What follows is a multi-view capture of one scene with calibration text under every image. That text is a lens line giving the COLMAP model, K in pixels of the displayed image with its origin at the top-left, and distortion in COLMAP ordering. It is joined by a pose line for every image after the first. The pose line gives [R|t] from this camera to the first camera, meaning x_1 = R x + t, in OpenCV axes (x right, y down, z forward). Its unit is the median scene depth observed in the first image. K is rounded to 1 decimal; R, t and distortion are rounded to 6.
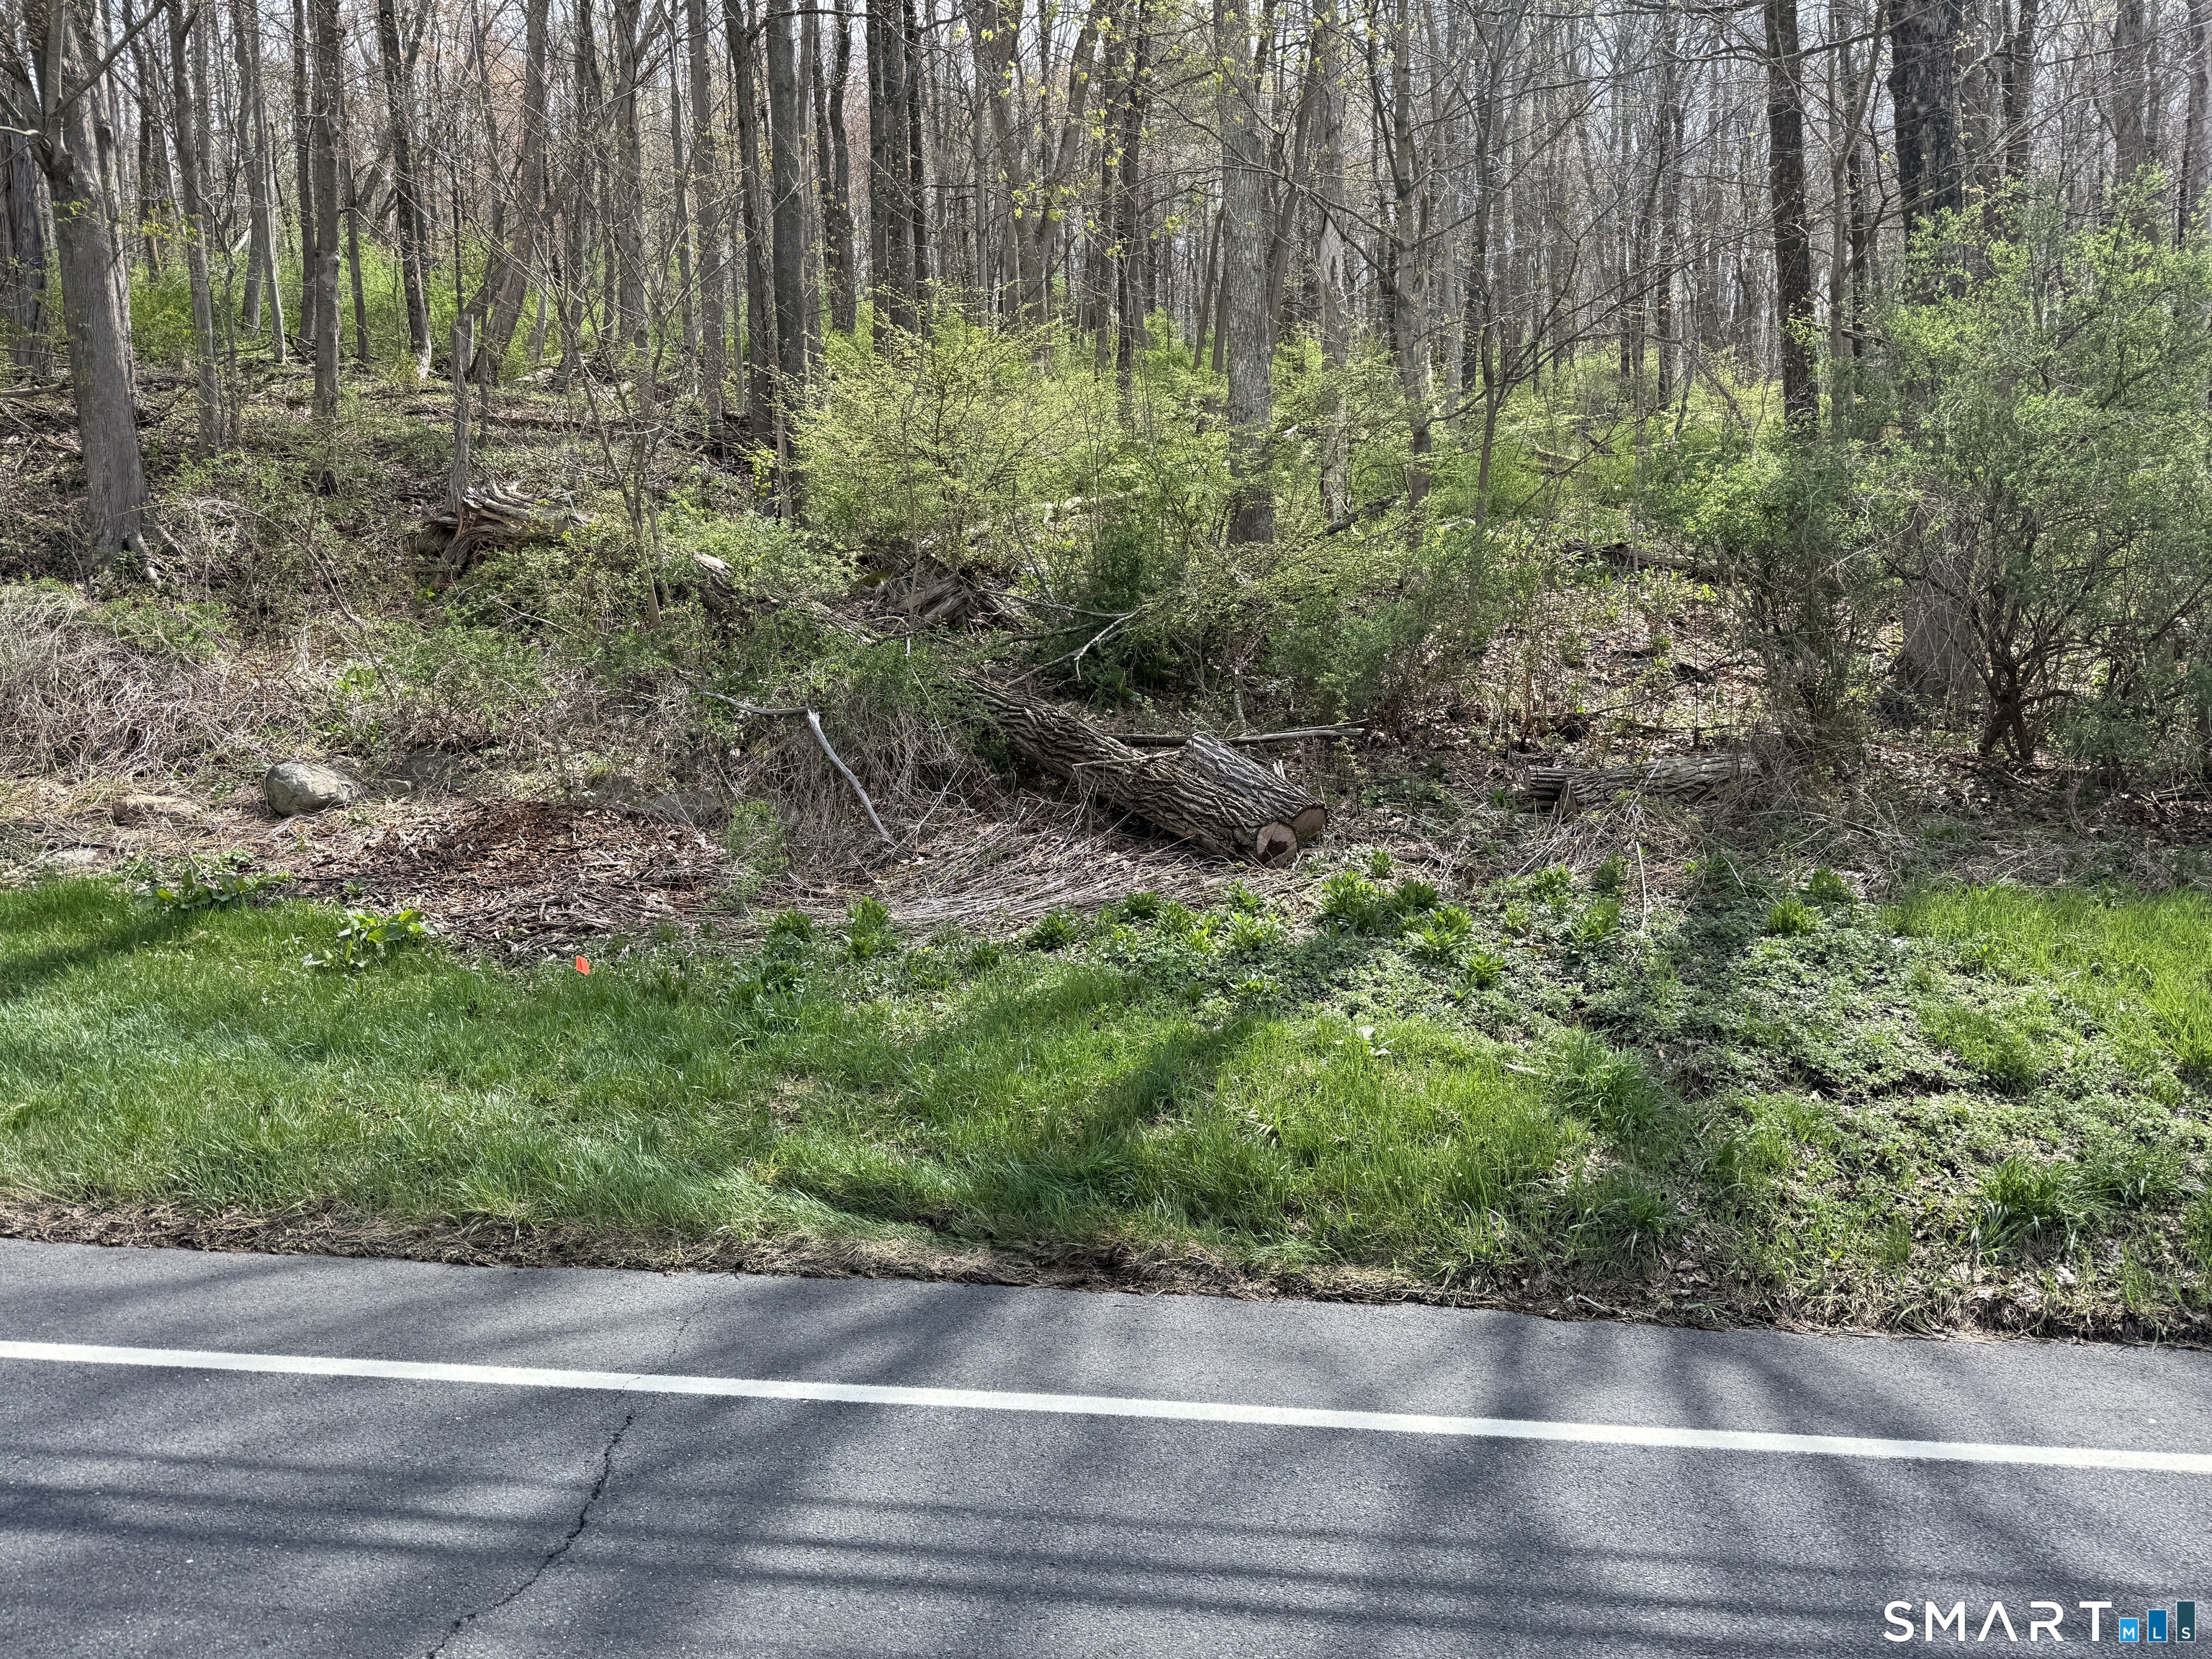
lens RADIAL K [[1567.2, 0, 1114.8], [0, 1567.2, 833.3], [0, 0, 1]] dist [0.035558, -0.031623]
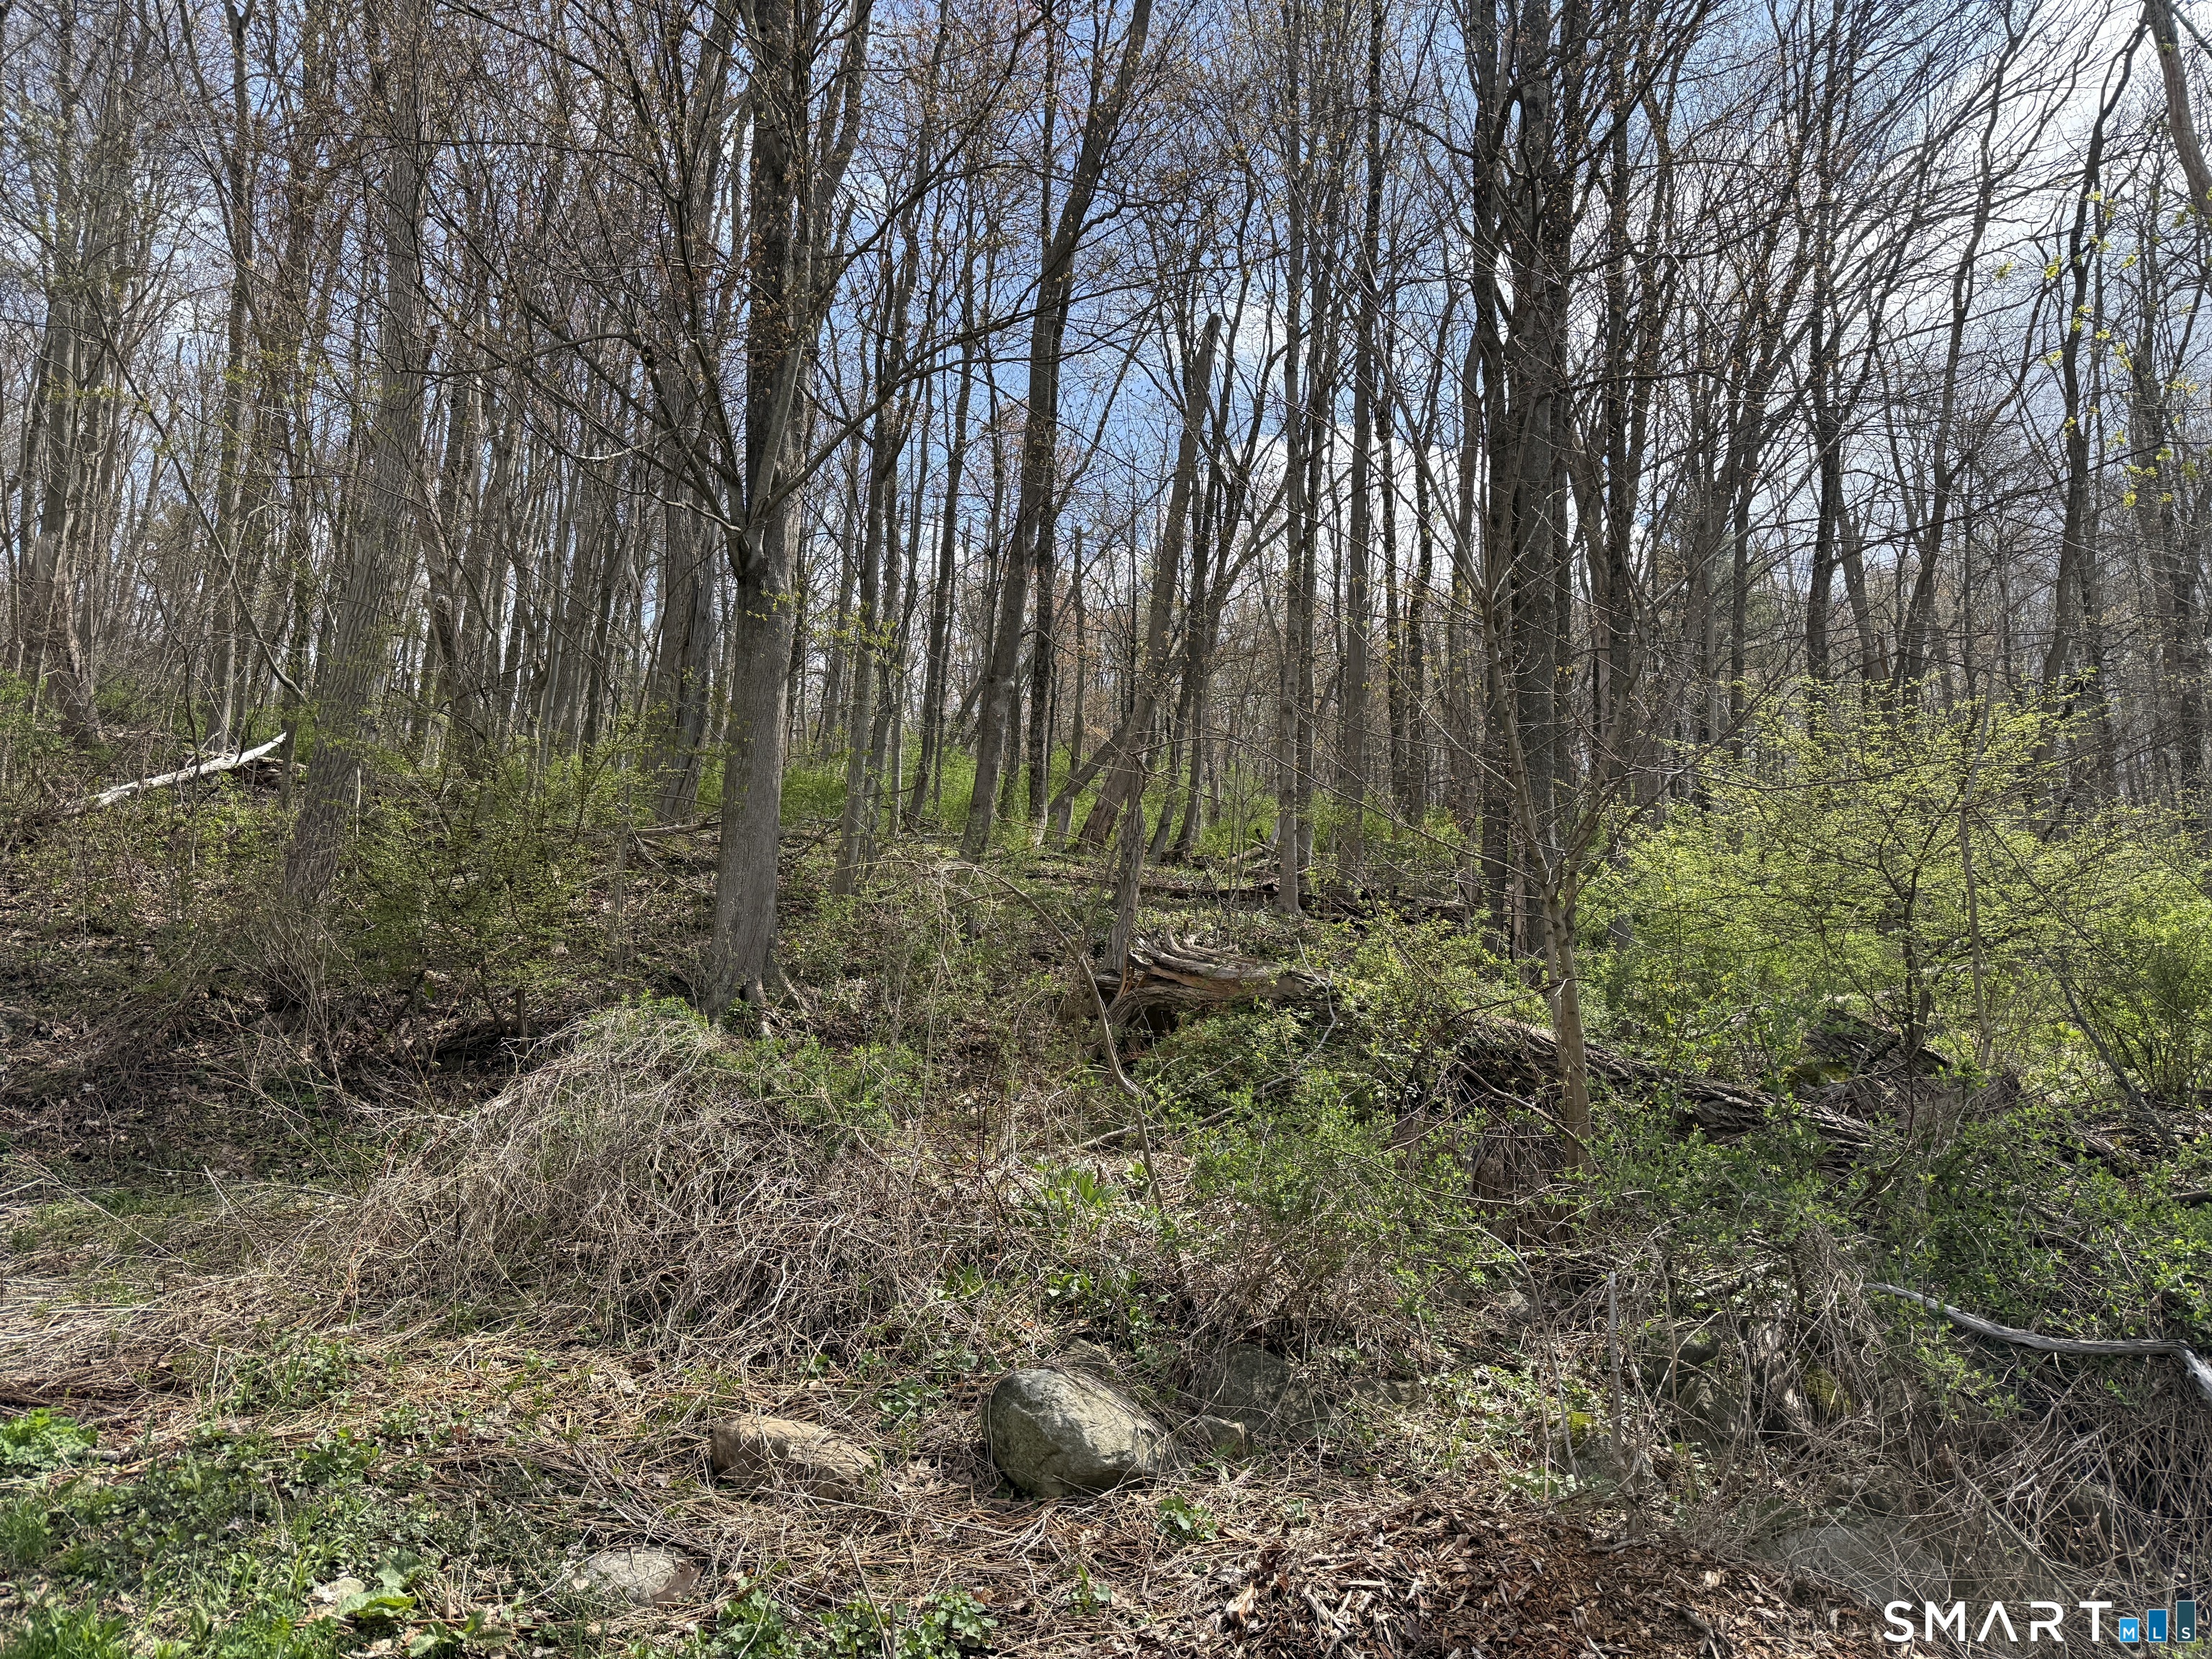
lens RADIAL K [[1519.9, 0, 1106.0], [0, 1519.9, 829.5], [0, 0, 1]] dist [0.109698, -0.208043]
pose [[0.957587, 0.002238, -0.288135, -0.381312], [-0.097027, 0.944077, -0.315127, -0.056686], [0.271316, 0.329718, 0.904253, 0.541331]]
